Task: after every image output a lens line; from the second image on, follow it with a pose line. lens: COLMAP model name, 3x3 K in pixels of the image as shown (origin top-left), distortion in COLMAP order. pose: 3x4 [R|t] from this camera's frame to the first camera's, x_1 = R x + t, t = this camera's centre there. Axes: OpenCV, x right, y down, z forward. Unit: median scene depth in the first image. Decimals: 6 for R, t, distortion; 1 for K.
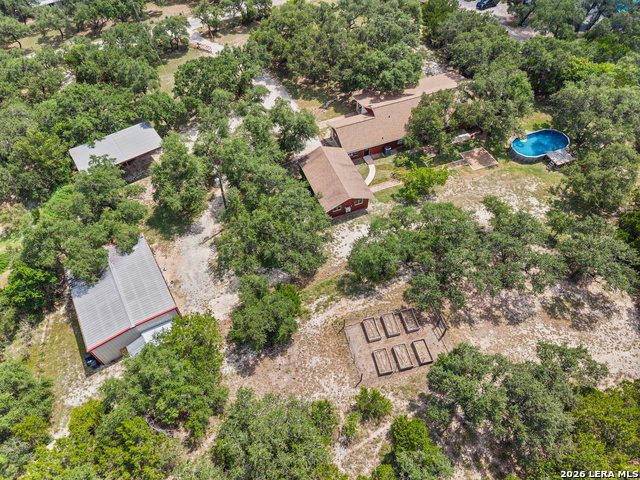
lens RADIAL K [[426.8, 0, 319.8], [0, 426.8, 240.8], [0, 0, 1]] dist [0.034409, -0.020053]
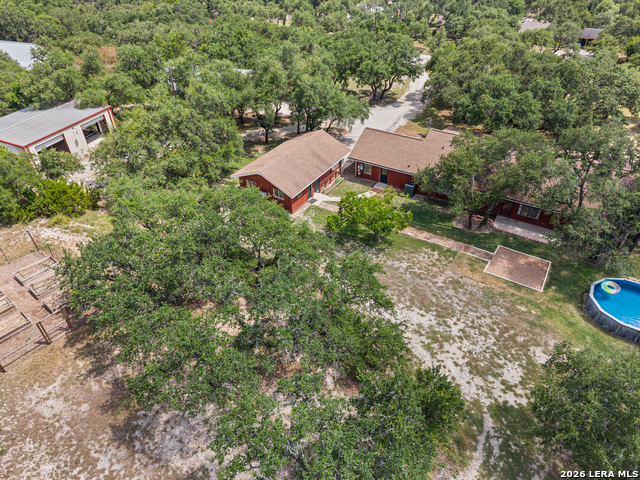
lens RADIAL K [[426.8, 0, 320.4], [0, 426.8, 239.6], [0, 0, 1]] dist [0.034409, -0.020053]
pose [[0.604711, 0.489928, -0.627929, 0.633103], [-0.628176, 0.778068, 0.002123, -0.082720], [0.489611, 0.393166, 0.778268, 0.559957]]
